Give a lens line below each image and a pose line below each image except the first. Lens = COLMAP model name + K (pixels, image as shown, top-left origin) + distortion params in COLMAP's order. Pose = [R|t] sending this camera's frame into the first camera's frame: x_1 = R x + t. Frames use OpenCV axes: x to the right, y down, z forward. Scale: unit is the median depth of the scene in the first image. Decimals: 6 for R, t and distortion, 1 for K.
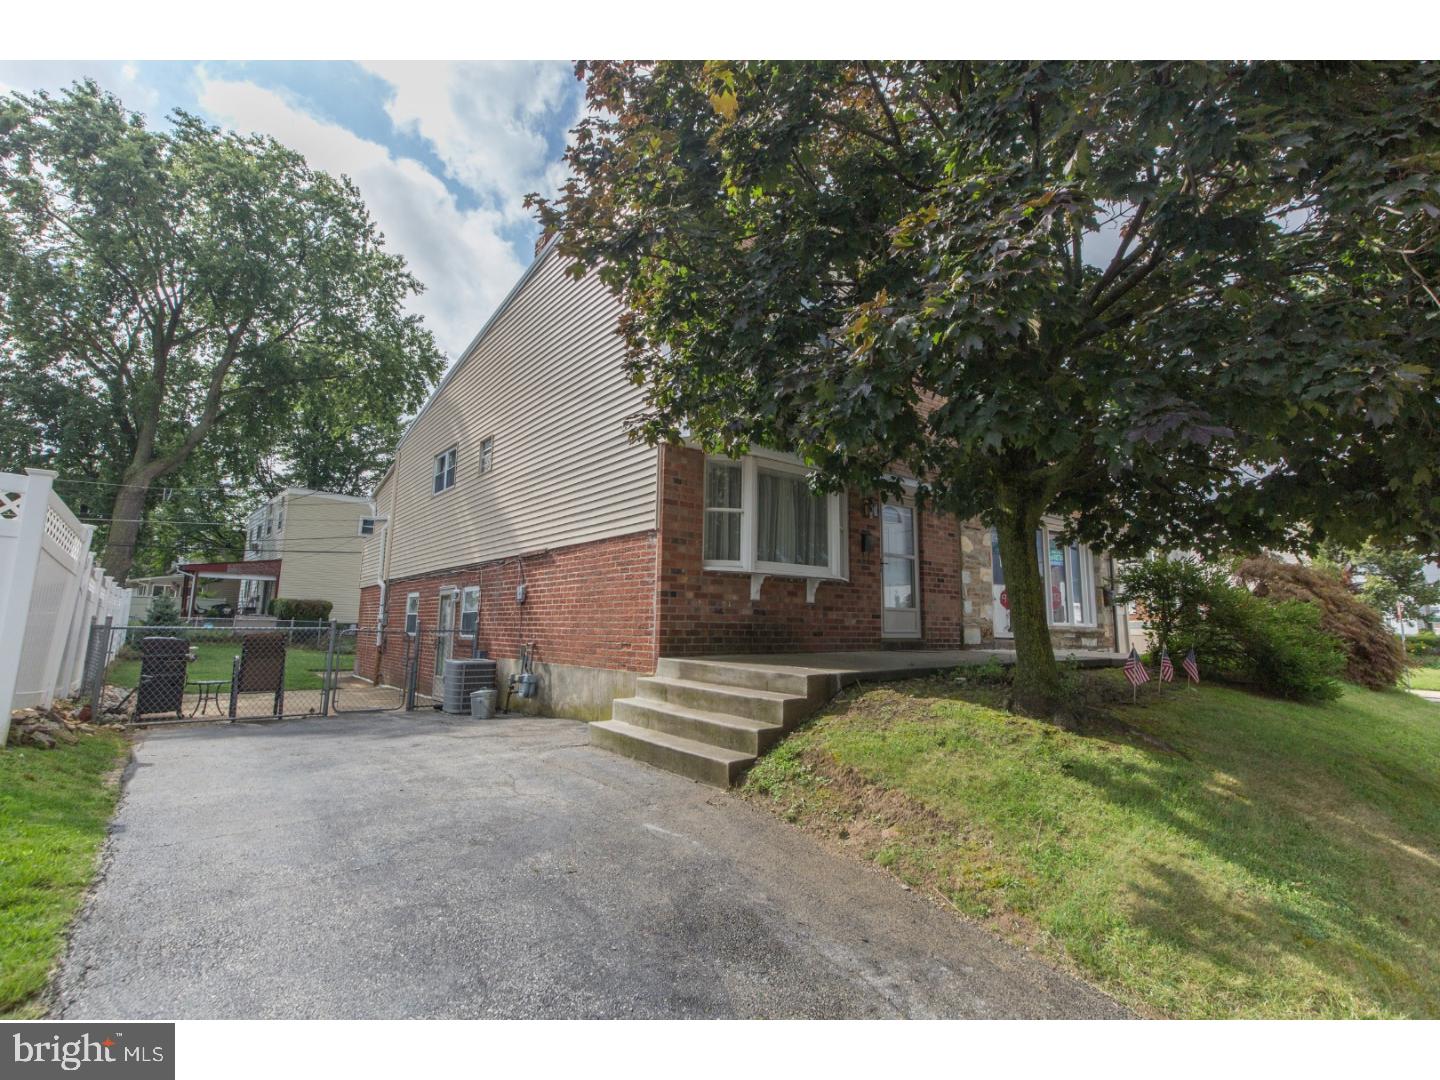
lens RADIAL K [[645.4, 0, 714.5], [0, 645.4, 535.7], [0, 0, 1]] dist [0.014648, -0.000082]
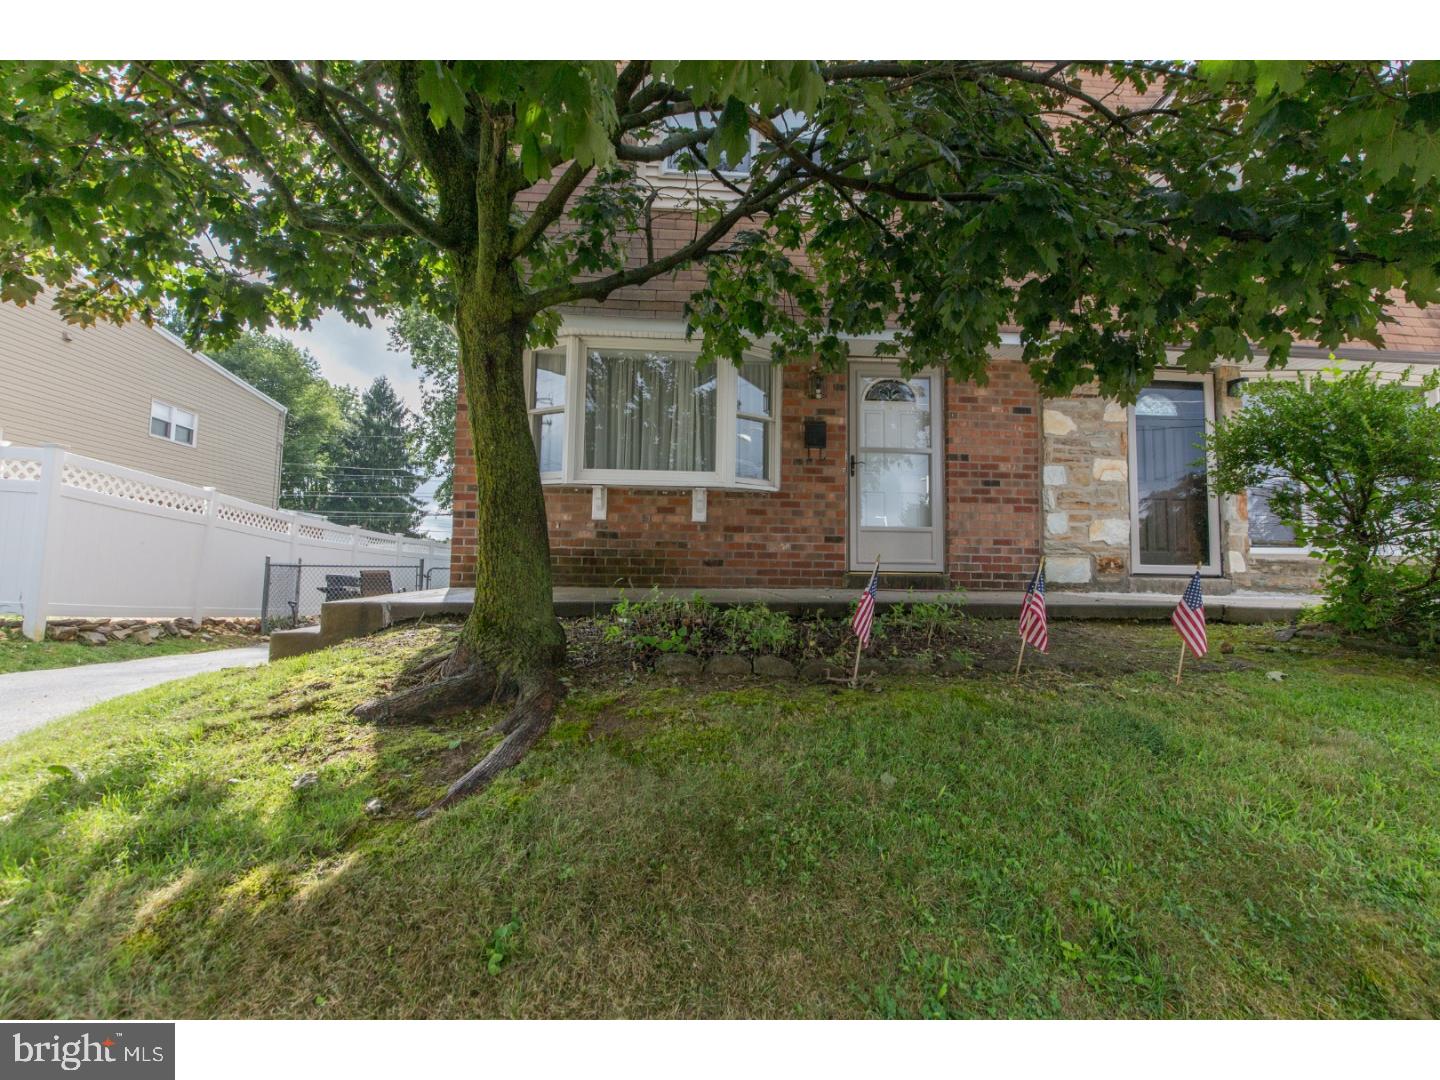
lens RADIAL K [[645.4, 0, 727.9], [0, 645.4, 530.1], [0, 0, 1]] dist [0.014648, -0.000082]
pose [[0.832525, -0.035476, -0.552850, 0.601636], [0.073344, 0.996221, 0.046521, 0.083002], [0.549111, -0.079278, 0.831981, 0.403308]]
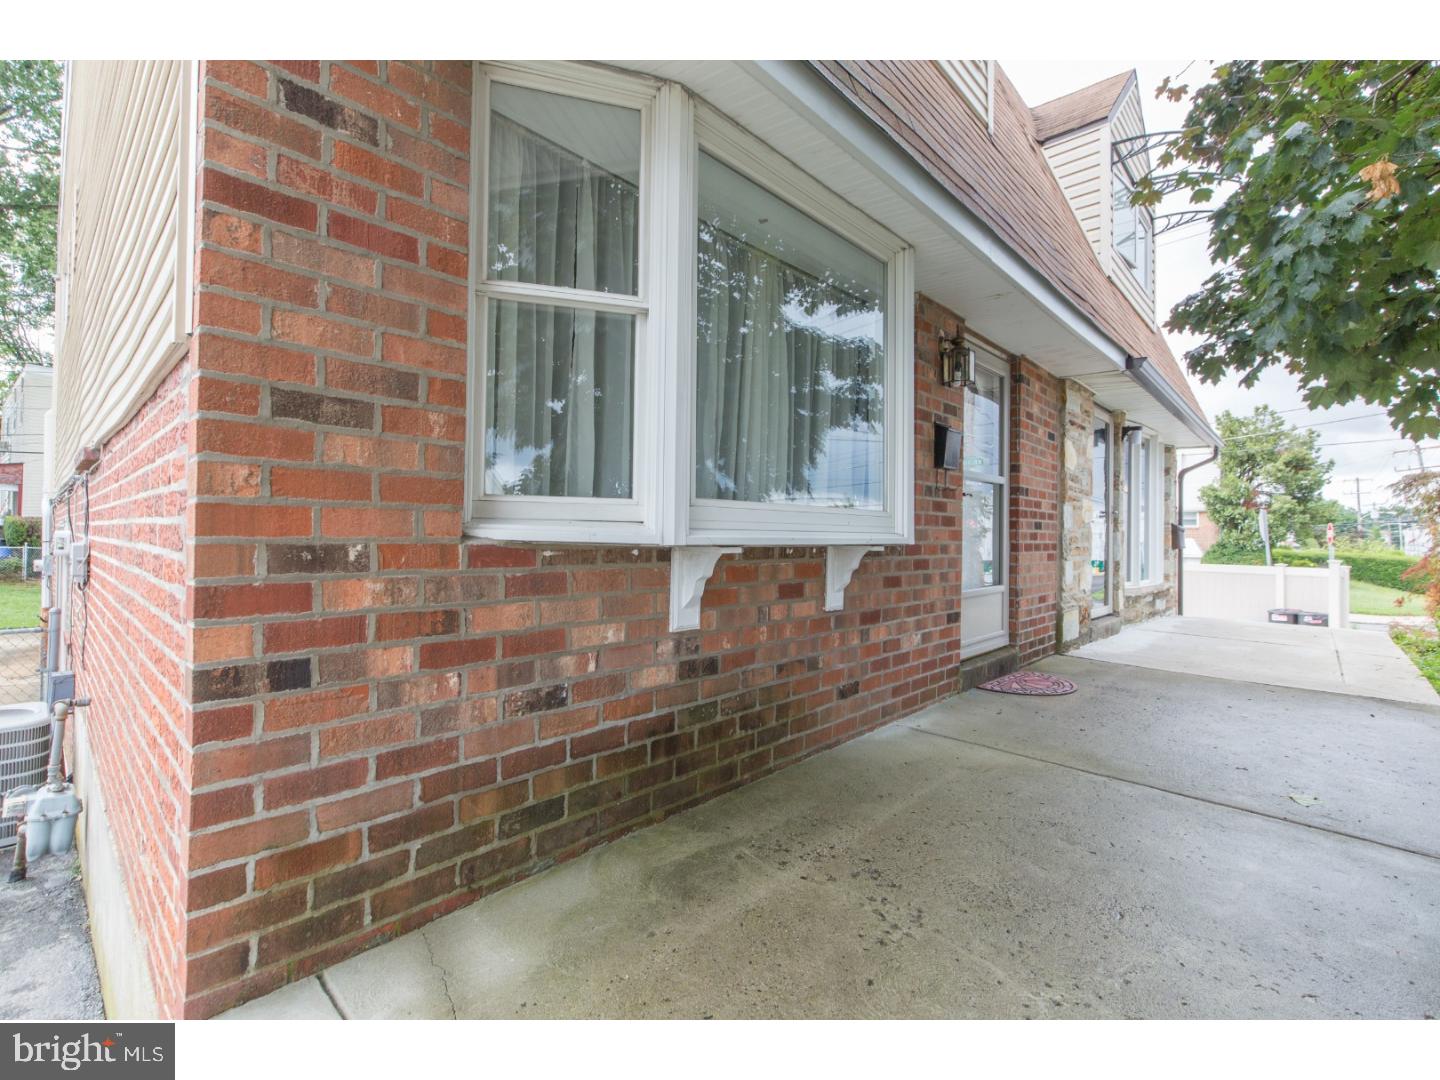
lens RADIAL K [[645.4, 0, 724.5], [0, 645.4, 533.7], [0, 0, 1]] dist [0.014648, -0.000082]
pose [[0.986379, 0.003132, 0.164457, 0.030796], [-0.026246, 0.990006, 0.138564, 0.013950], [-0.162379, -0.140993, 0.976603, 0.678280]]
